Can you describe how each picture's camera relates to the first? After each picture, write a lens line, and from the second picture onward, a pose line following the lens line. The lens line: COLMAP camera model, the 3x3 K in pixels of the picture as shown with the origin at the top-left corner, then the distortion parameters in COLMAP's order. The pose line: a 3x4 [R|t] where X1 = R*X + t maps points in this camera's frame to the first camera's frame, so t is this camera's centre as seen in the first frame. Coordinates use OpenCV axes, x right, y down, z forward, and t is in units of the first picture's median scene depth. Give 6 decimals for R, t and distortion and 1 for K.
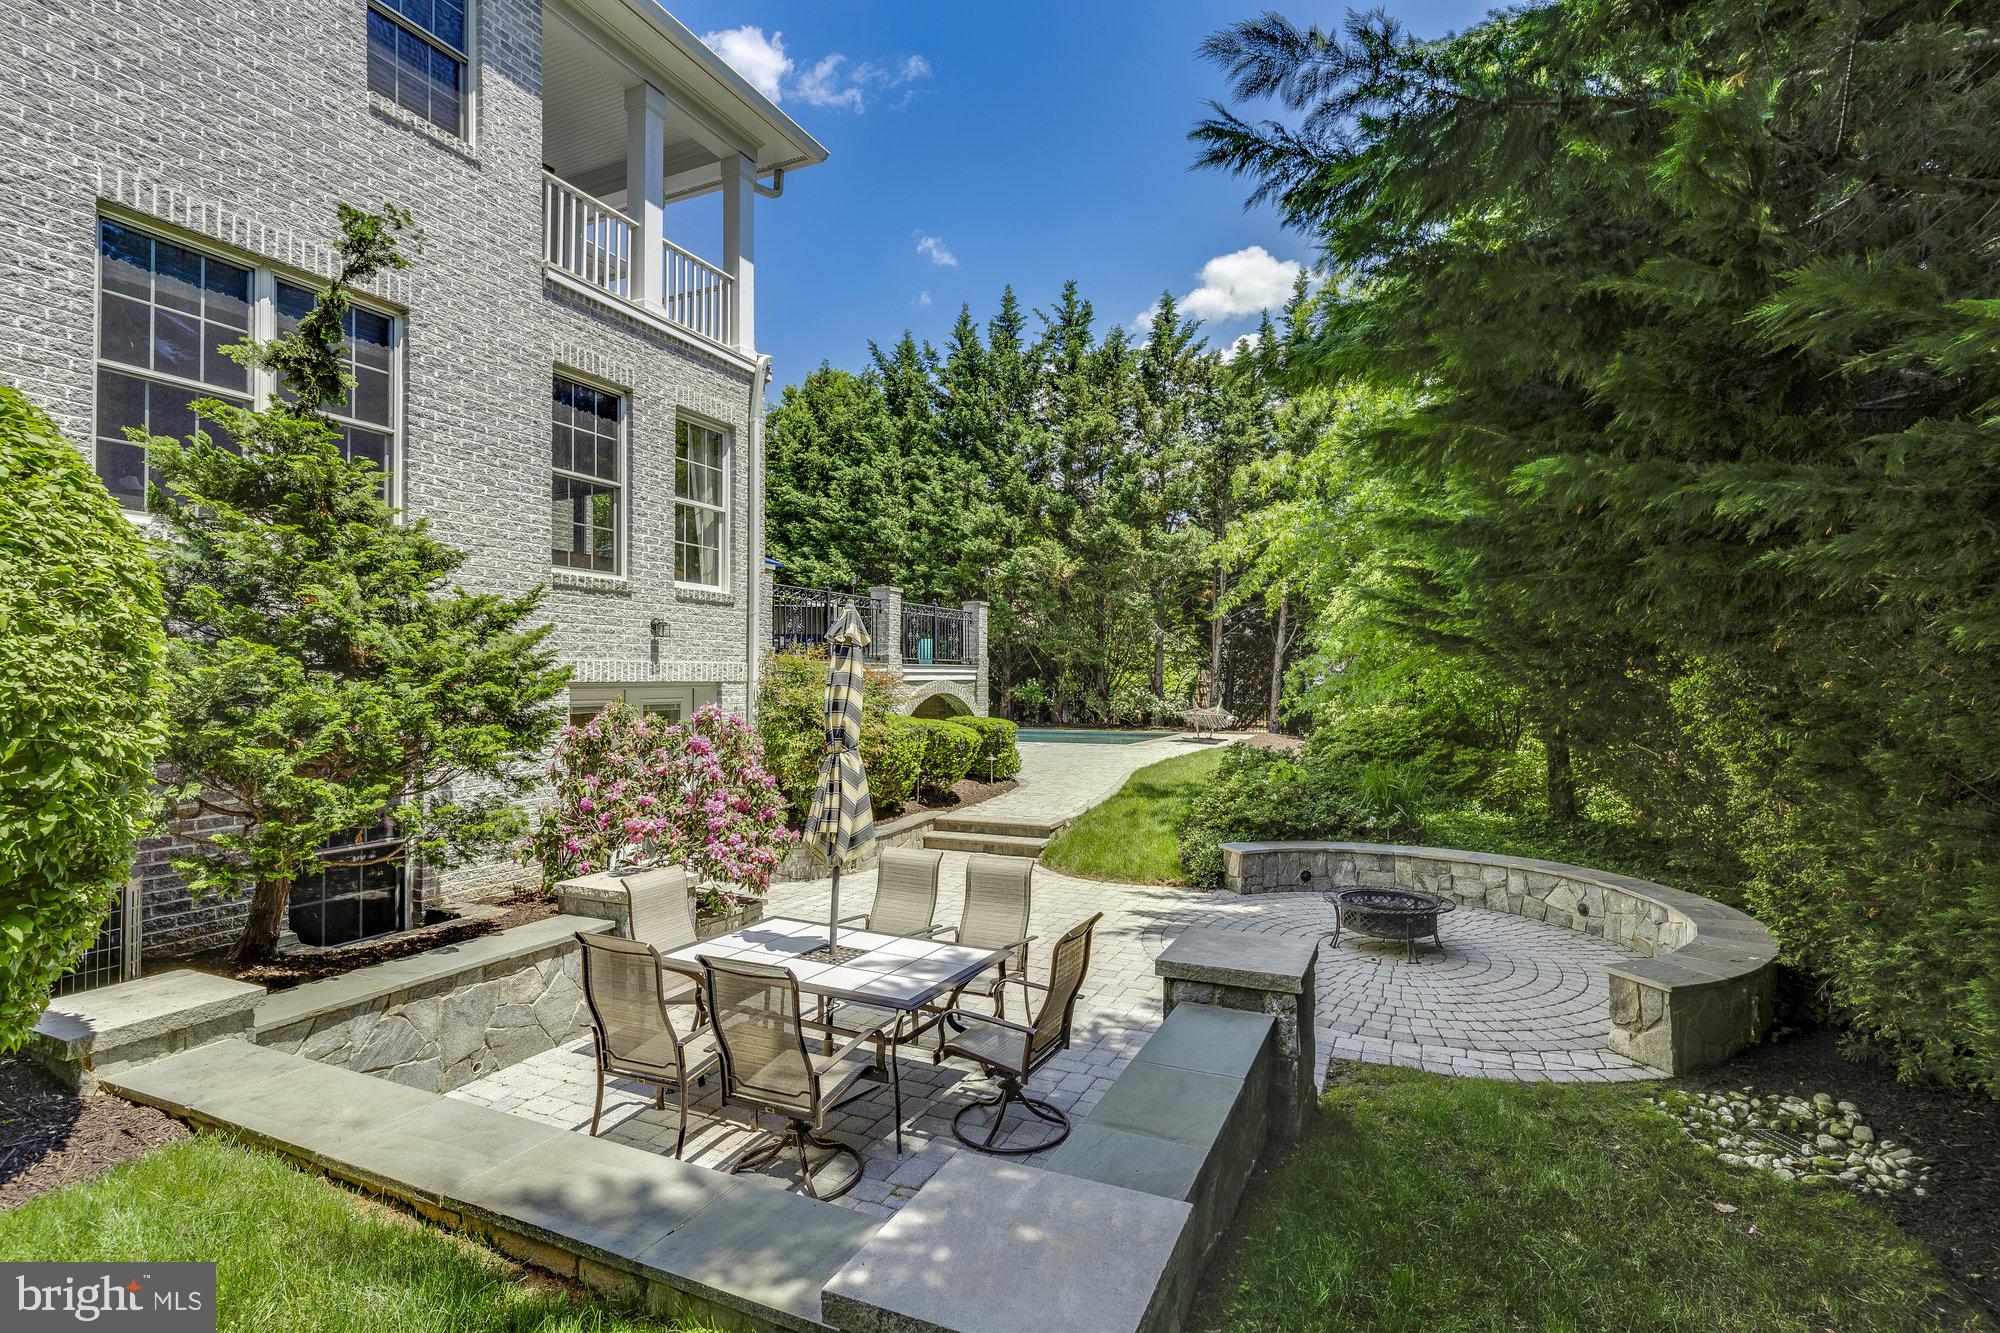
lens RADIAL K [[973.8, 0, 1000.0], [0, 973.8, 666.5], [0, 0, 1]] dist [0.001165, -0.000475]
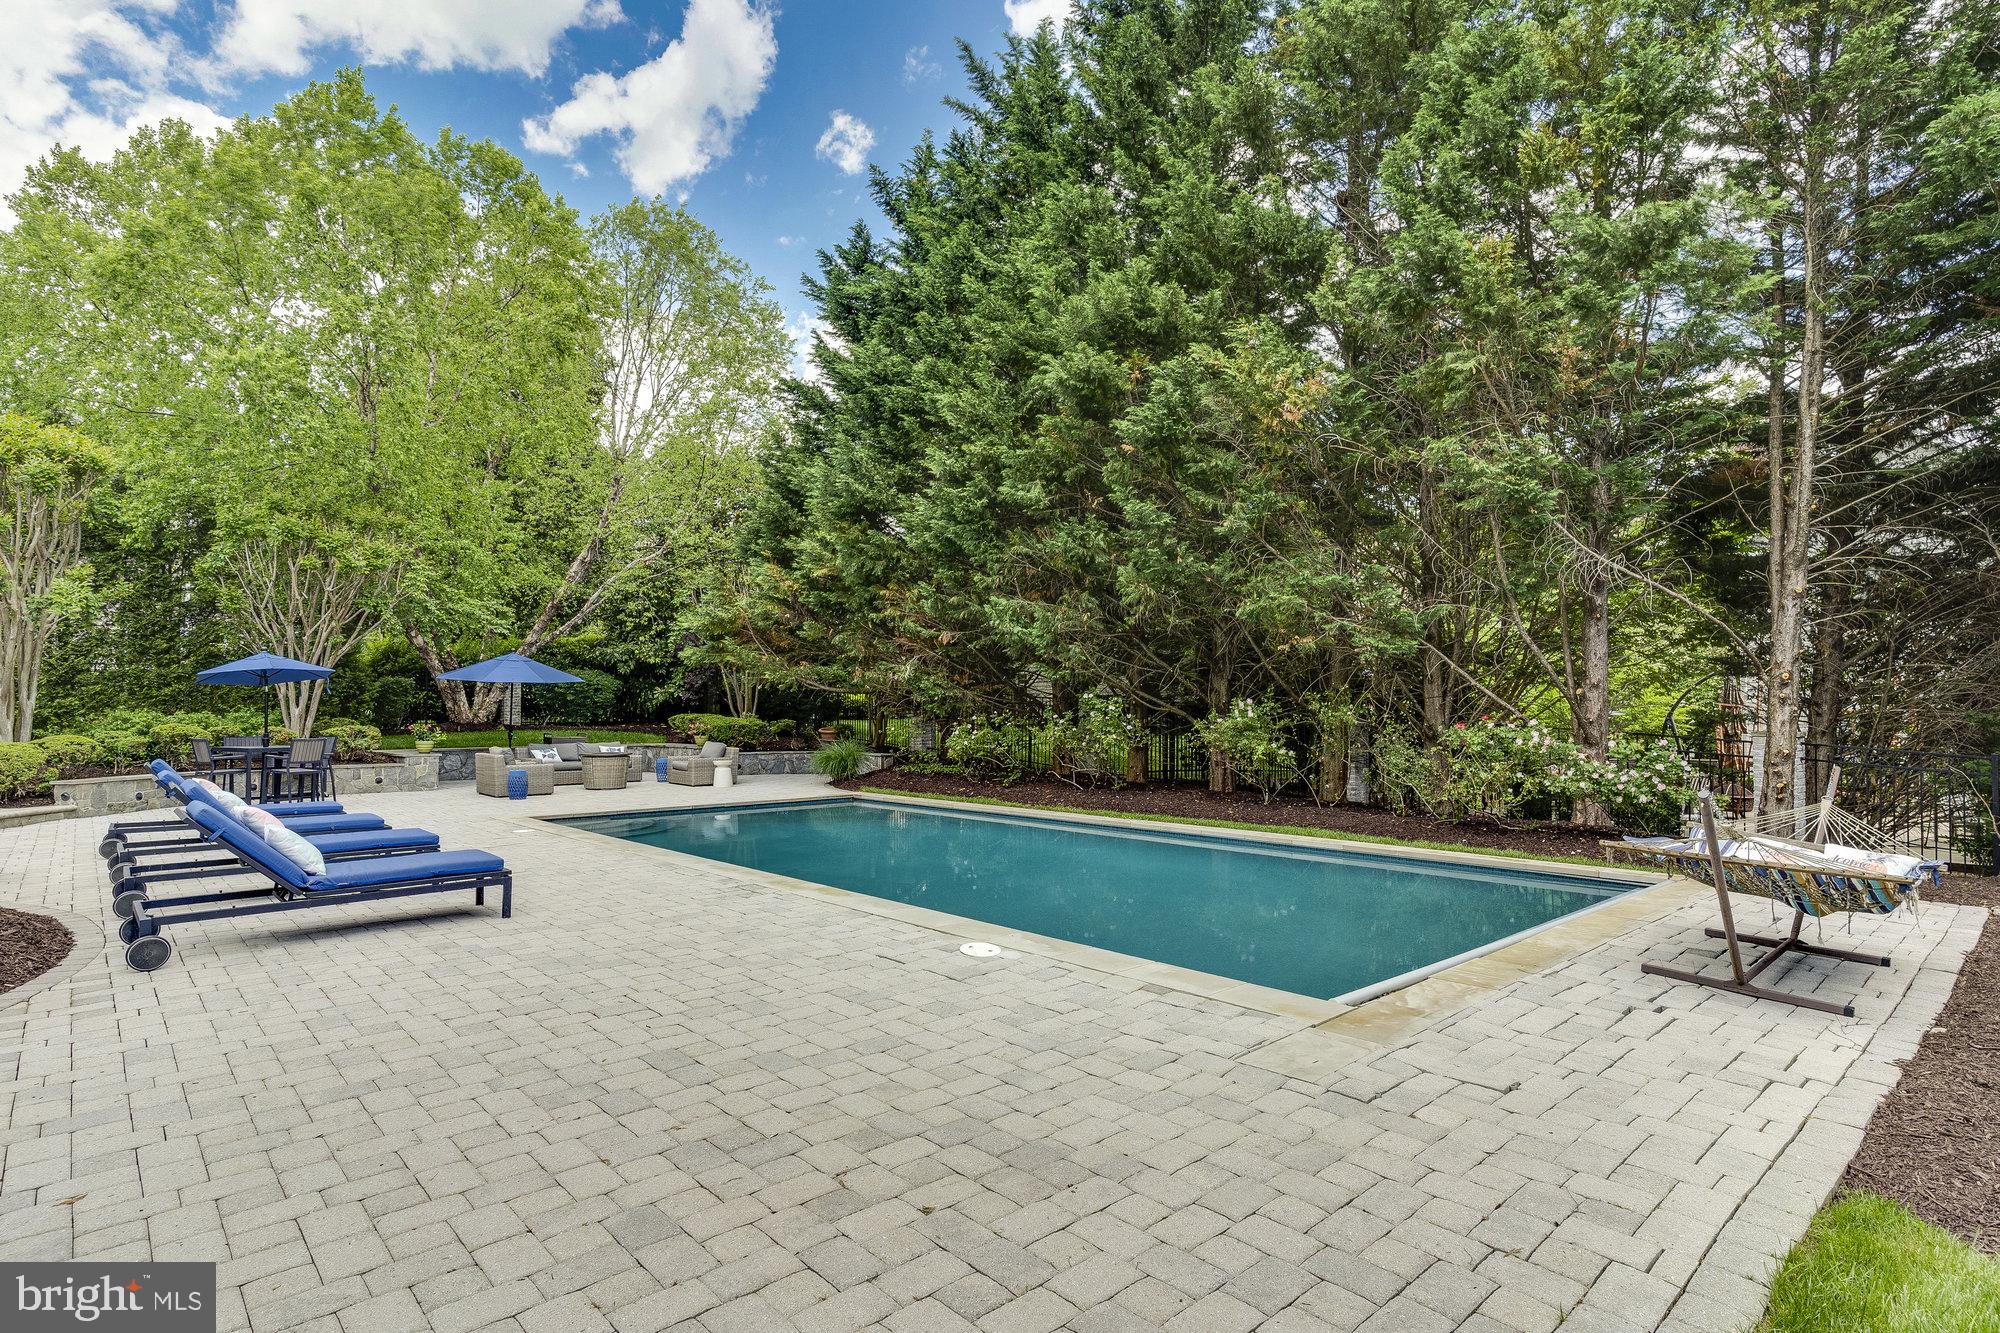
lens RADIAL K [[1021.7, 0, 1026.8], [0, 1021.7, 693.2], [0, 0, 1]] dist [0.000173, -0.000848]
pose [[0.924686, -0.005263, -0.380695, 0.108004], [0.004117, 0.999984, -0.003823, 0.010999], [0.380709, 0.001968, 0.924693, 0.546773]]
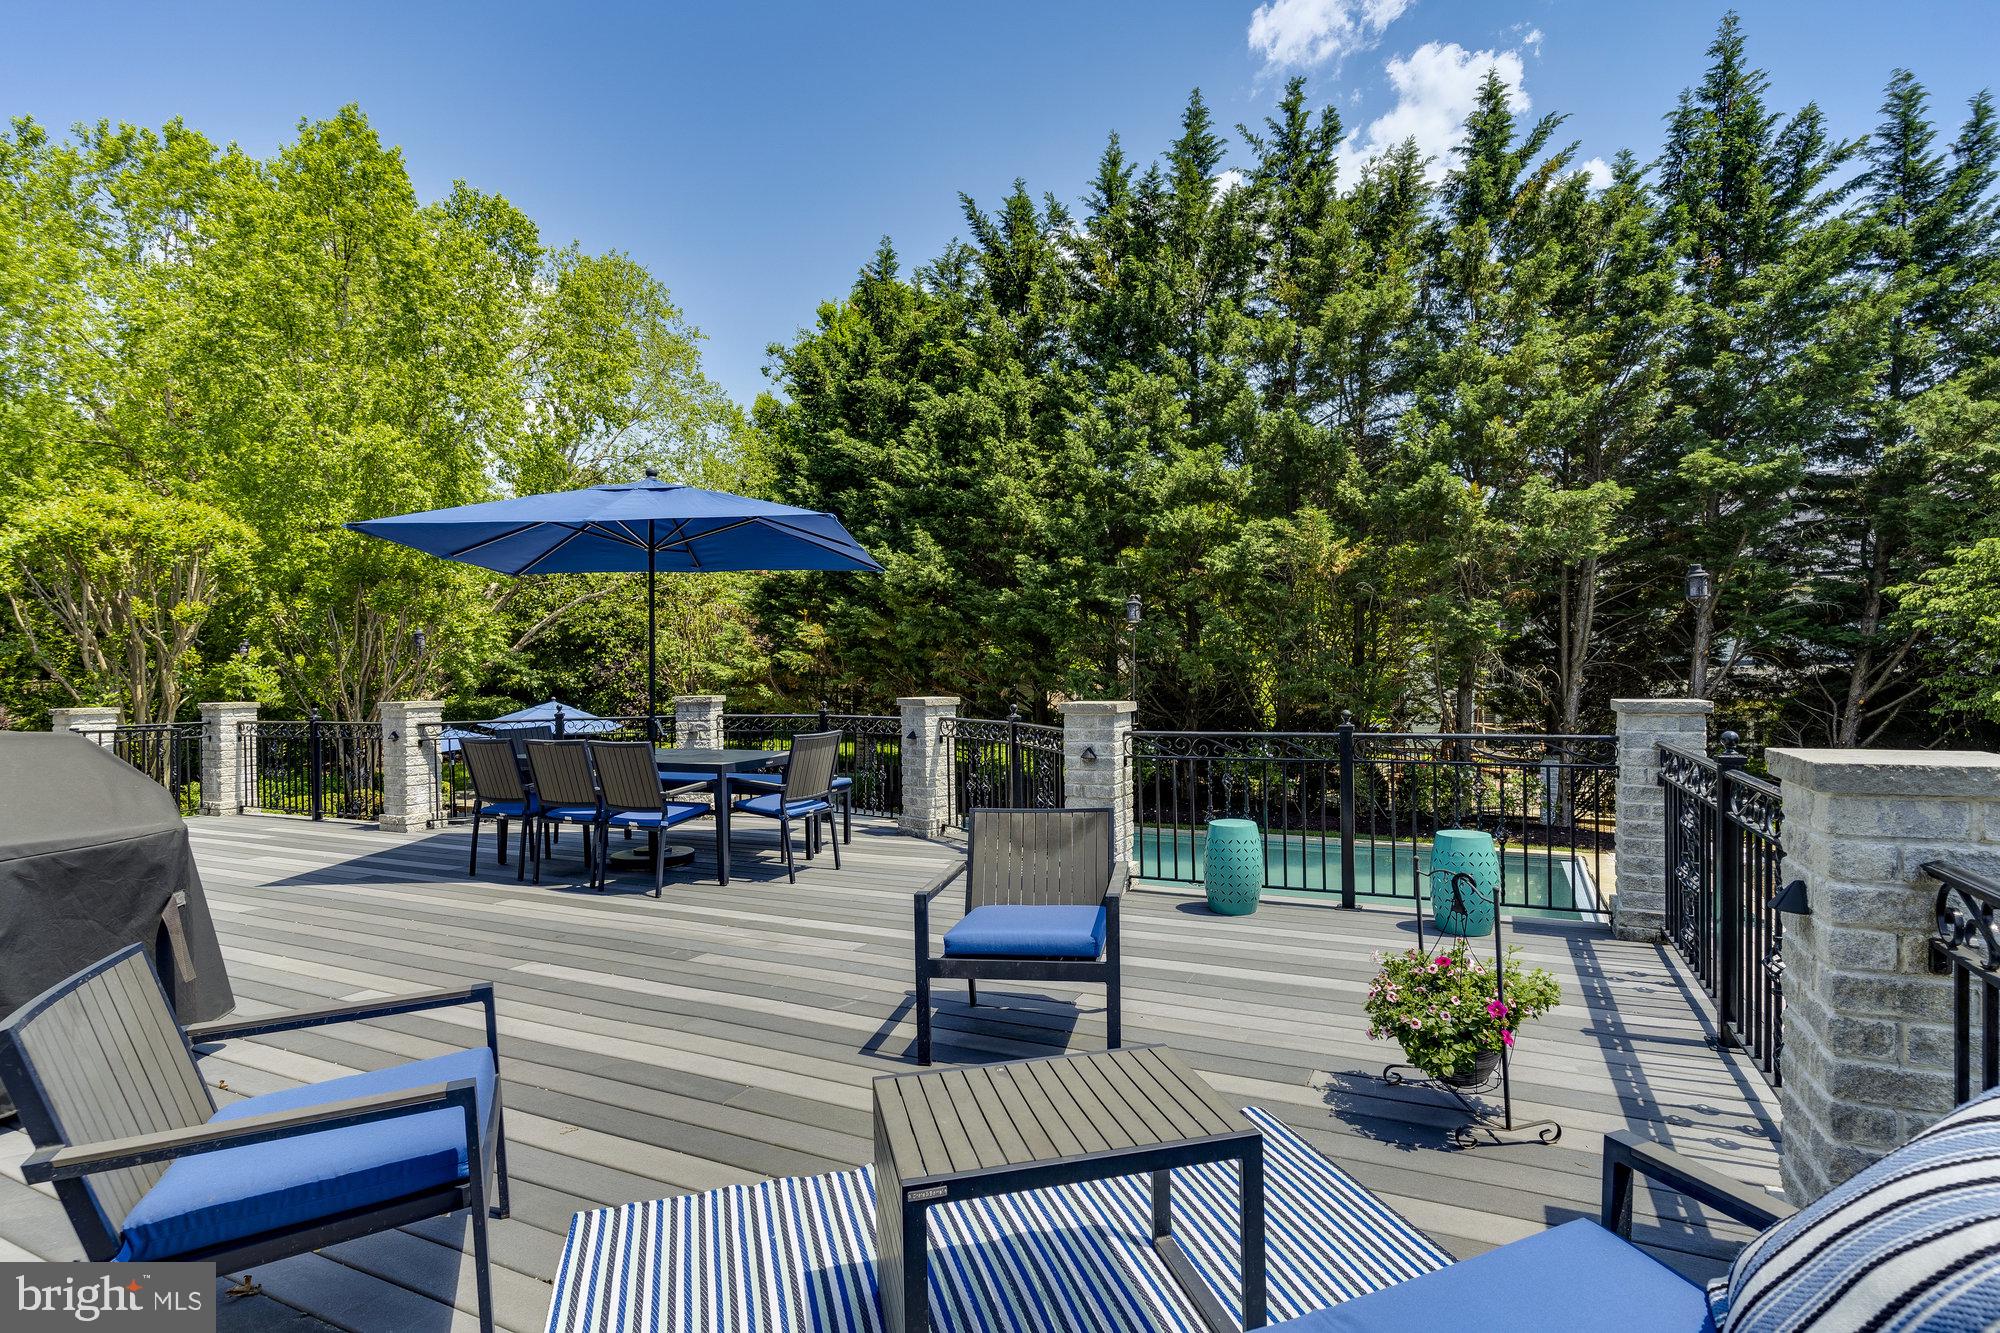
lens RADIAL K [[973.8, 0, 1000.0], [0, 973.8, 666.5], [0, 0, 1]] dist [0.001165, -0.000475]
pose [[0.999778, -0.018468, -0.010130, -0.115080], [0.018755, 0.999403, 0.029003, -0.051838], [0.009588, -0.029187, 0.999528, 0.386902]]
